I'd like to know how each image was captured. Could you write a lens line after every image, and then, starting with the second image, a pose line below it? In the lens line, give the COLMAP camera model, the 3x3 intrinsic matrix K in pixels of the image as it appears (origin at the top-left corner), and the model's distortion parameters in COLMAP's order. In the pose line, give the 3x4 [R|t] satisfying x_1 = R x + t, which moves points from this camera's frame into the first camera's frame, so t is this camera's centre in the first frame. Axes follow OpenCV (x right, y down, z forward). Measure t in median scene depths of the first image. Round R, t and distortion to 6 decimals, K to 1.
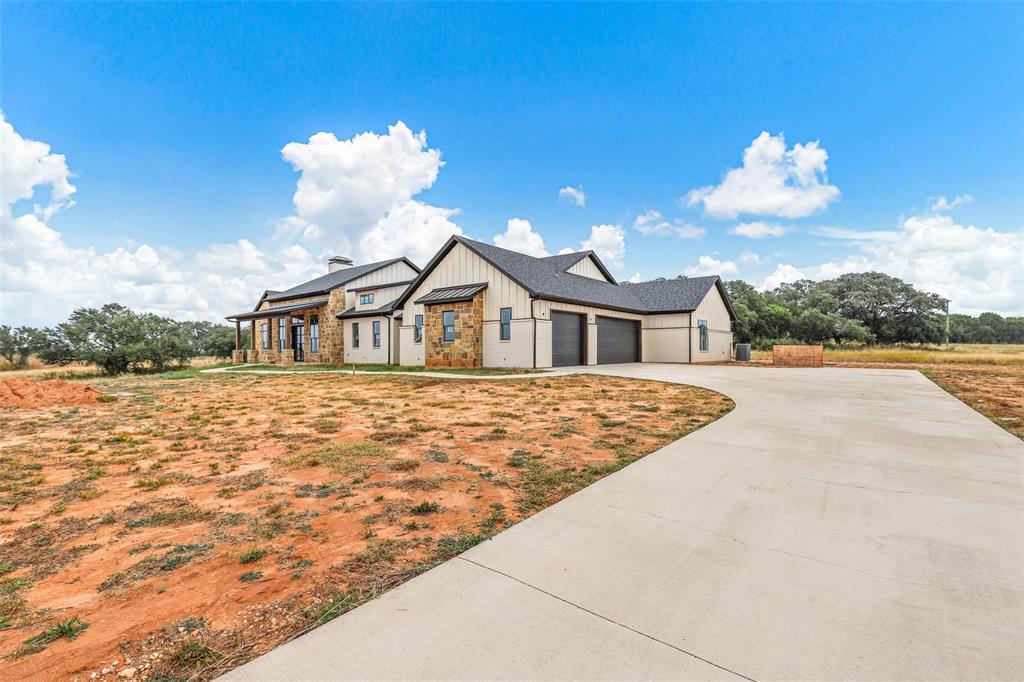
lens RADIAL K [[459.0, 0, 512.7], [0, 459.0, 345.9], [0, 0, 1]] dist [-0.011693, -0.000275]
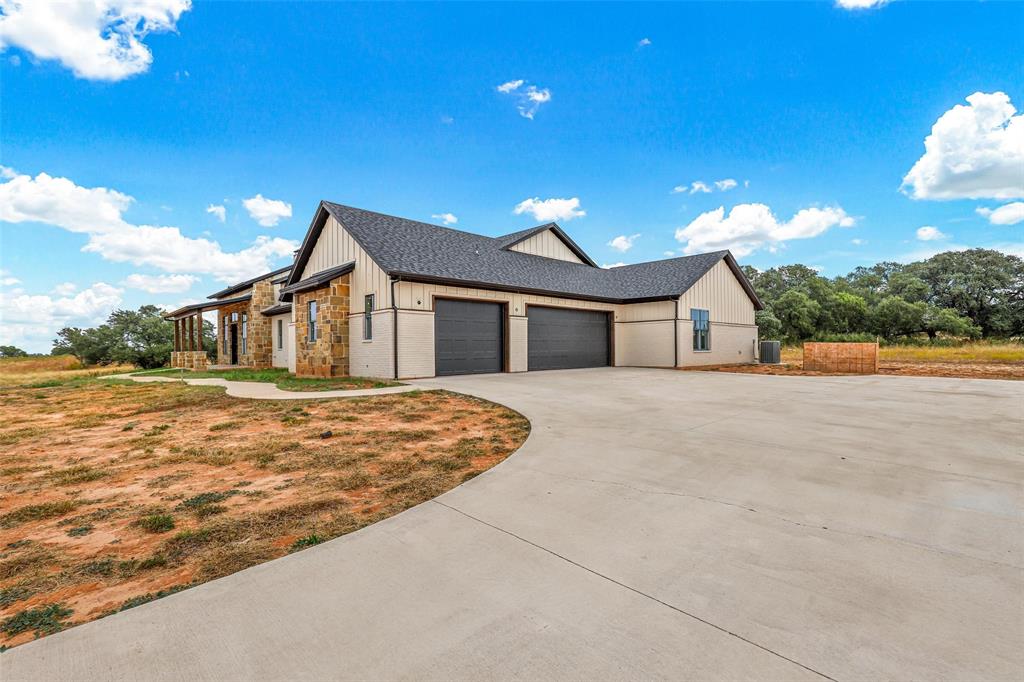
lens RADIAL K [[459.0, 0, 511.2], [0, 459.0, 347.9], [0, 0, 1]] dist [-0.011693, -0.000275]
pose [[0.989638, -0.004829, -0.143504, 0.198847], [0.006271, 0.999934, 0.009600, -0.002981], [0.143449, -0.010400, 0.989603, 0.200971]]
